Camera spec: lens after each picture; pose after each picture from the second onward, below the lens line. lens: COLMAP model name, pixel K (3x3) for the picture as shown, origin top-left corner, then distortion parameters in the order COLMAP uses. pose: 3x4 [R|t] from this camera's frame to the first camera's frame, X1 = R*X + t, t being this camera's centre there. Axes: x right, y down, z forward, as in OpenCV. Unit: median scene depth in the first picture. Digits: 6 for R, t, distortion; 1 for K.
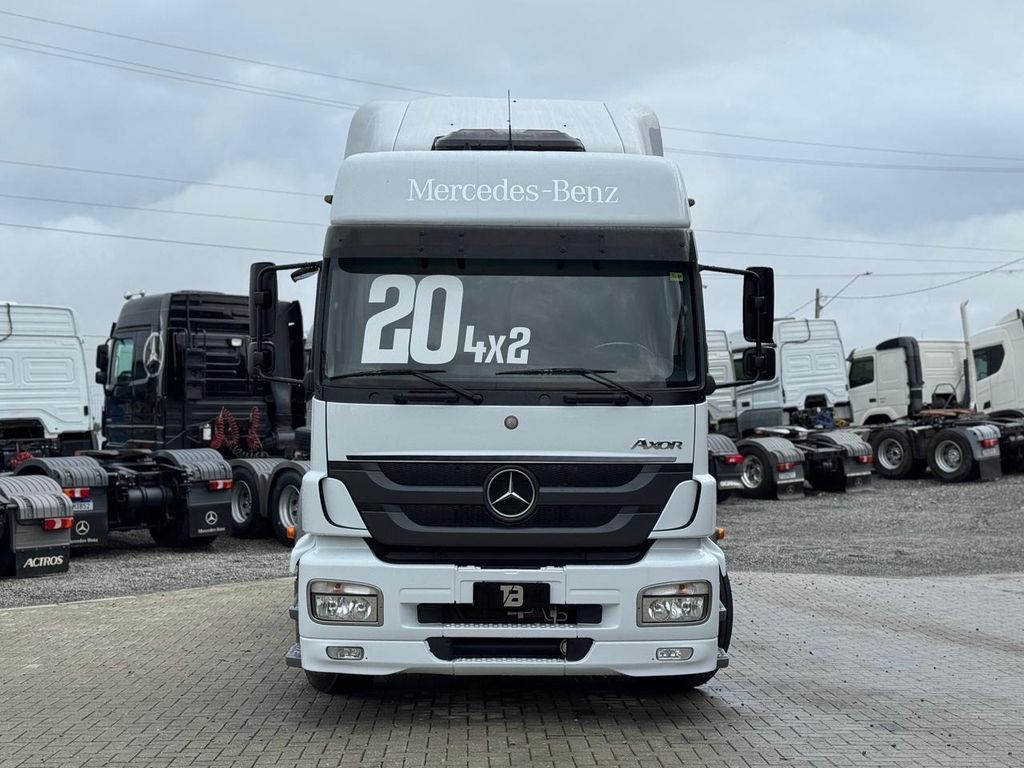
lens RADIAL K [[1502.0, 0, 499.1], [0, 1502.0, 396.6], [0, 0, 1]] dist [0.028743, 0.025562]
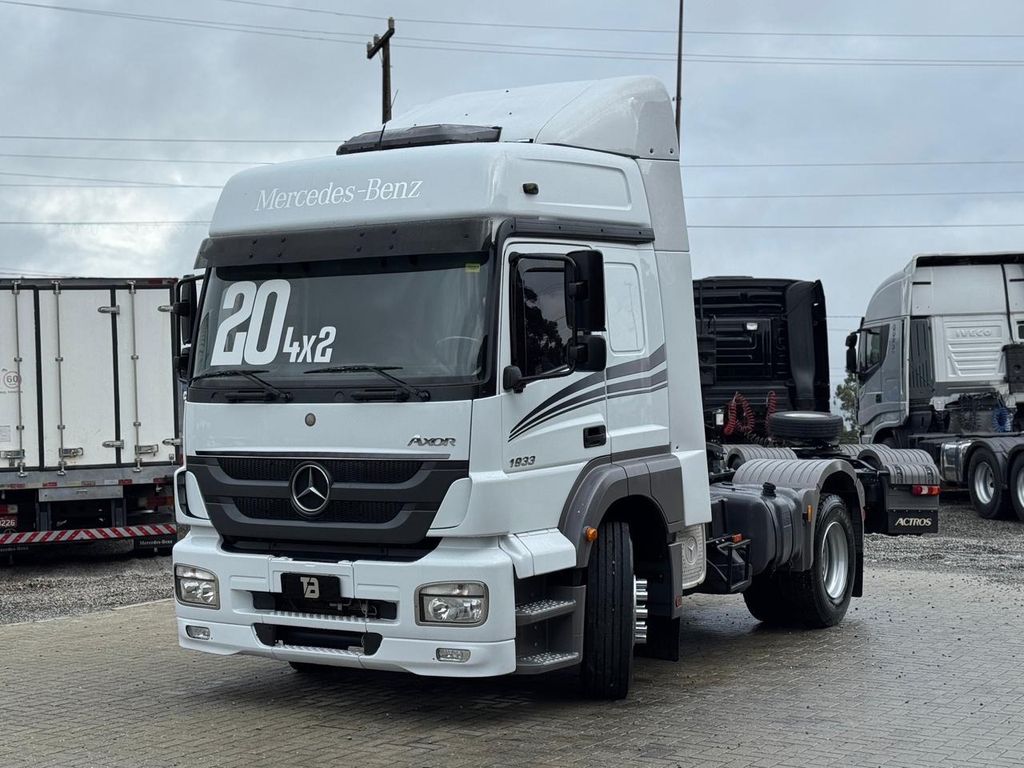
lens RADIAL K [[1527.3, 0, 512.0], [0, 1527.3, 384.0], [0, 0, 1]] dist [0.040615, 0.064411]
pose [[0.852833, -0.018120, -0.521870, 0.668529], [0.021158, 0.999776, -0.000138, -0.004212], [0.521756, -0.010924, 0.853025, 0.173910]]
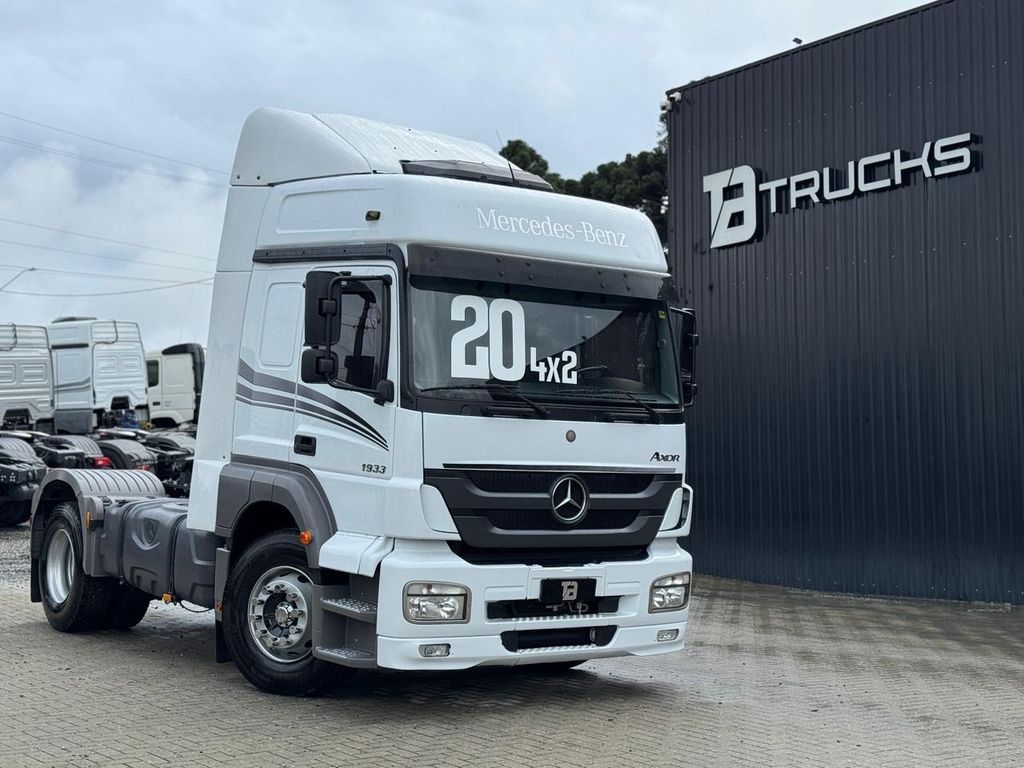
lens RADIAL K [[1527.3, 0, 512.0], [0, 1527.3, 384.0], [0, 0, 1]] dist [0.040615, 0.064411]
pose [[0.815099, 0.041974, 0.577799, -0.682273], [-0.037504, 0.999103, -0.019672, 0.002453], [-0.578106, -0.005635, 0.815942, 0.092657]]
